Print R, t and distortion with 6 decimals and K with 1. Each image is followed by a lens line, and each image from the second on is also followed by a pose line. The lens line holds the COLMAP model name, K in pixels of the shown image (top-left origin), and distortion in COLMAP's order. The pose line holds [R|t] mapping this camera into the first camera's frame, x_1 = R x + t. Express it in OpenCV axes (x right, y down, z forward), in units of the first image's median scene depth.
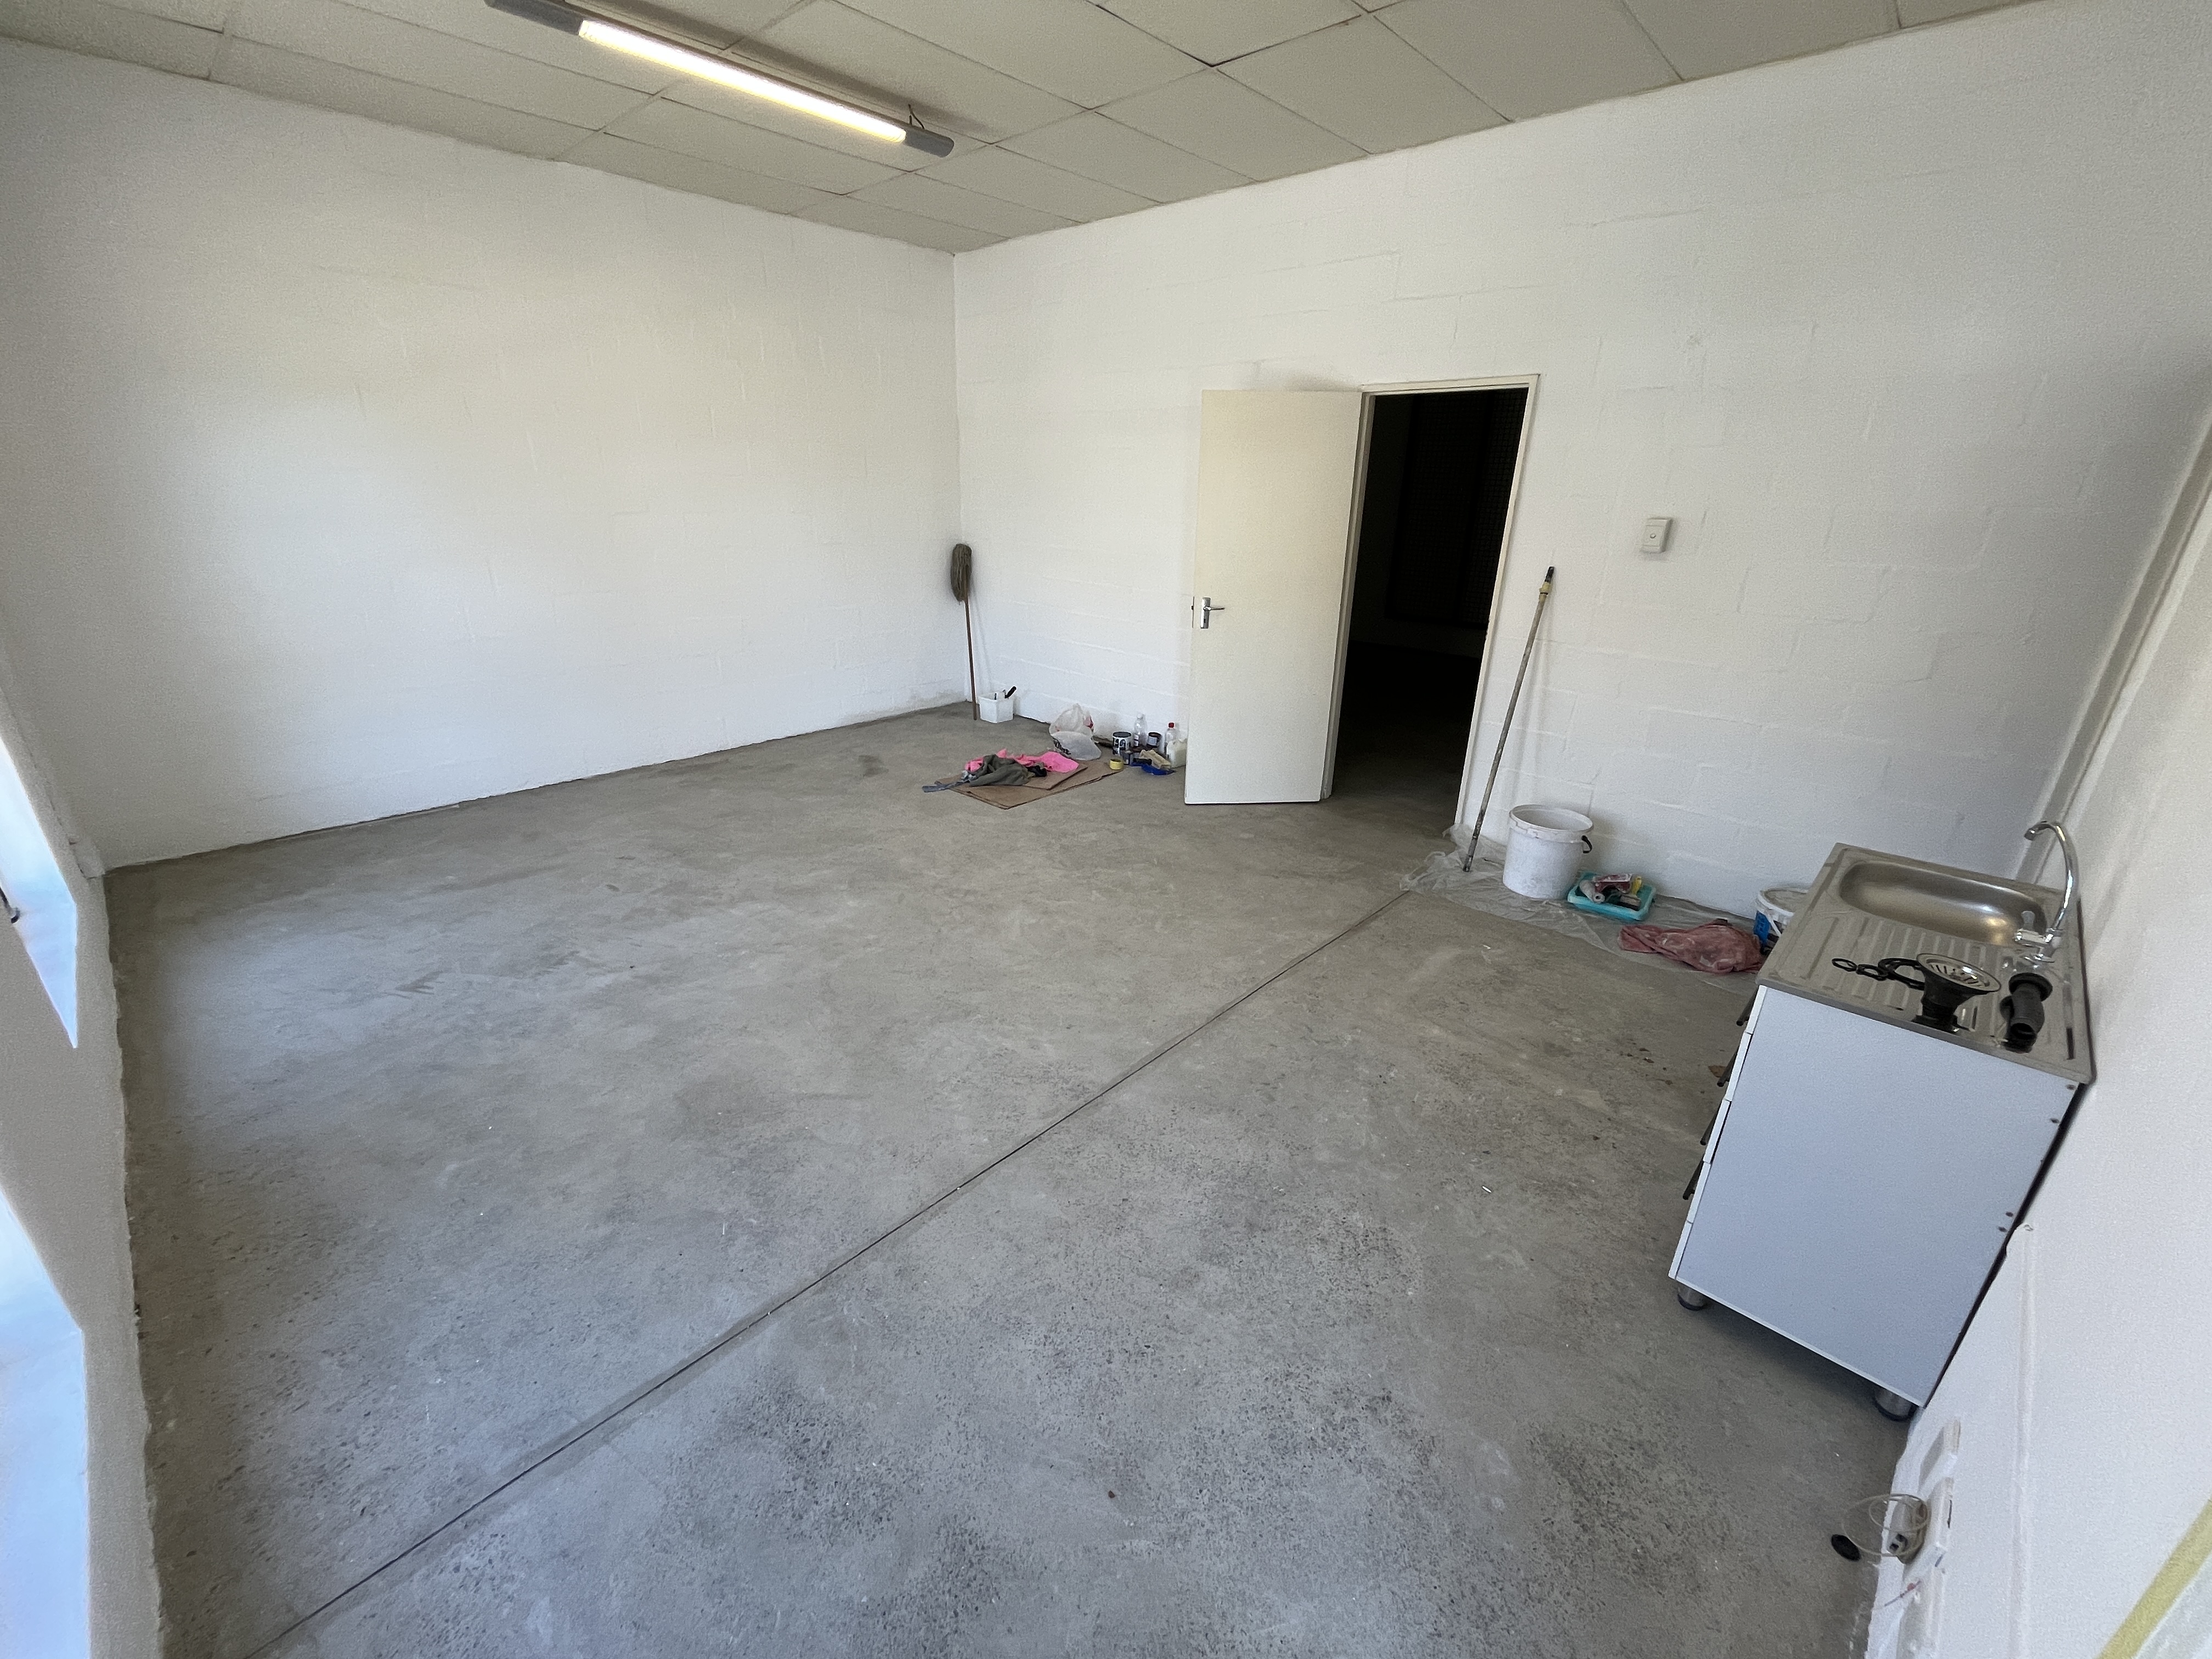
lens RADIAL K [[893.1, 0, 1105.6], [0, 893.1, 832.0], [0, 0, 1]] dist [-0.000833, -0.000582]
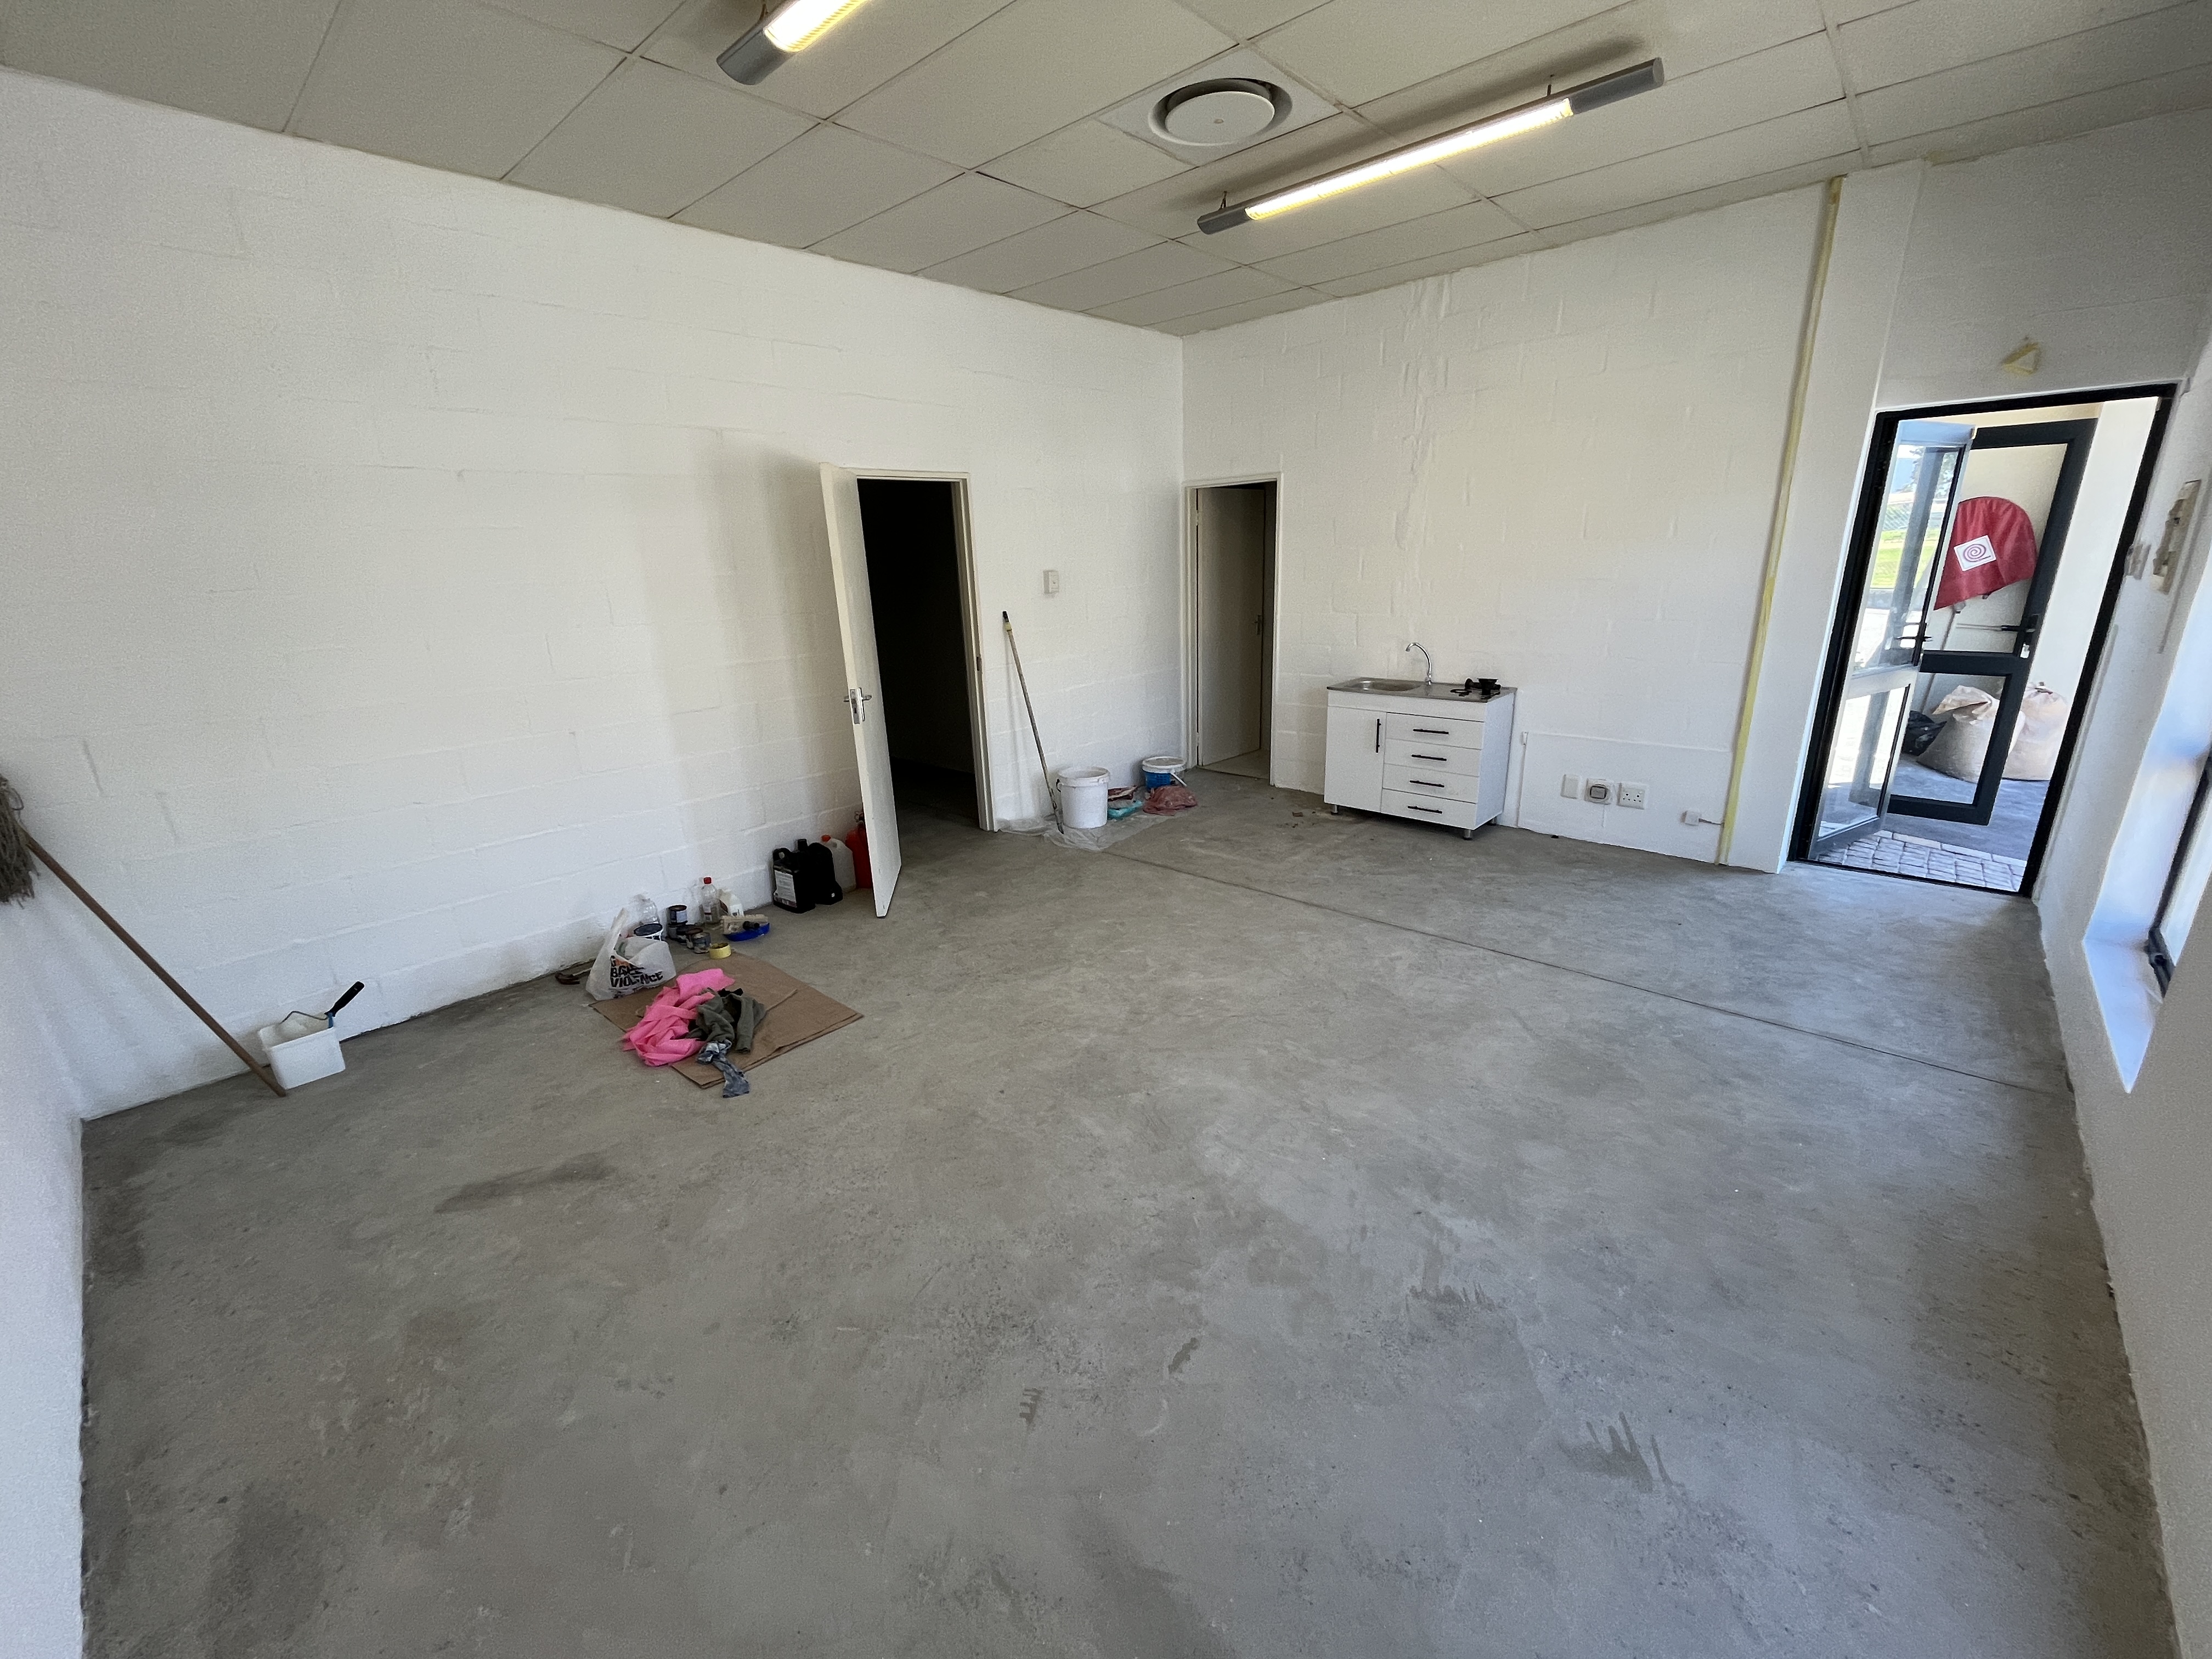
lens RADIAL K [[893.1, 0, 1096.9], [0, 893.1, 830.4], [0, 0, 1]] dist [-0.000833, -0.000582]
pose [[-0.012557, -0.317422, 0.948201, -1.056381], [0.400671, 0.867221, 0.295619, -0.412341], [-0.916136, 0.383629, 0.116292, 0.981188]]
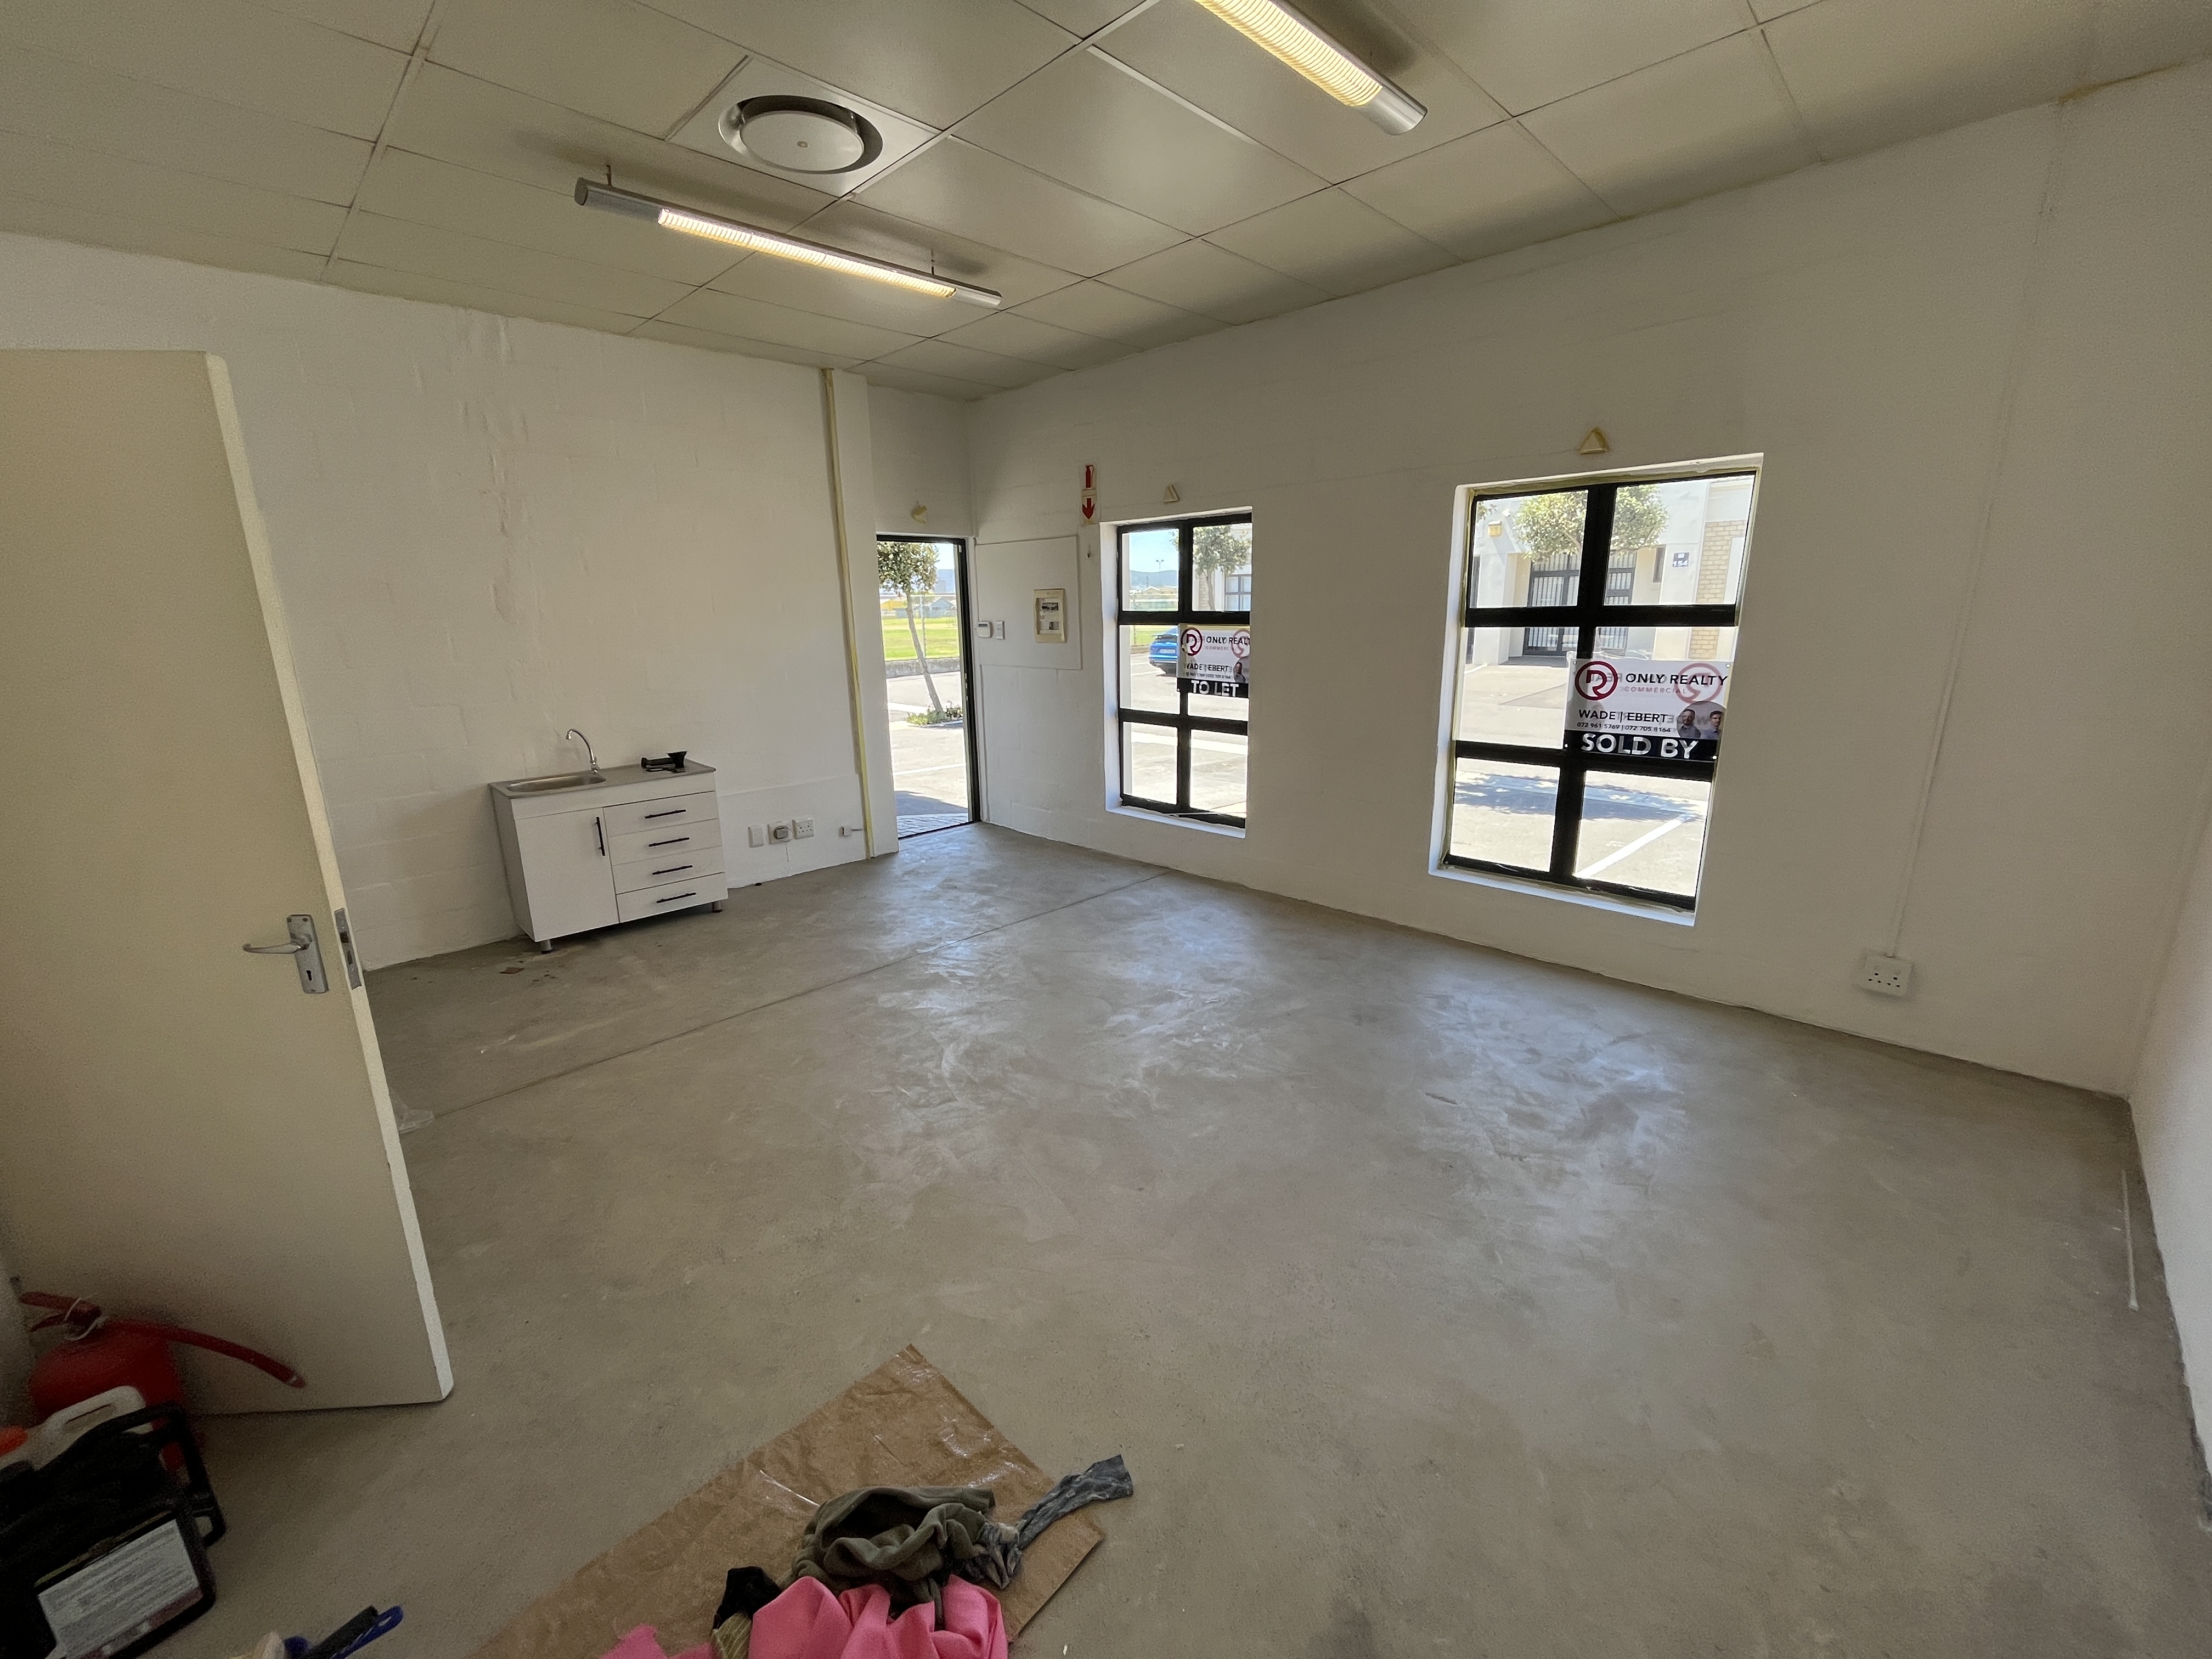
lens RADIAL K [[893.1, 0, 1099.2], [0, 893.1, 831.3], [0, 0, 1]] dist [-0.000833, -0.000582]
pose [[-0.999466, -0.008566, 0.031547, -0.304648], [0.011456, 0.812058, 0.583465, -0.671740], [-0.030616, 0.583514, -0.811525, 1.704923]]
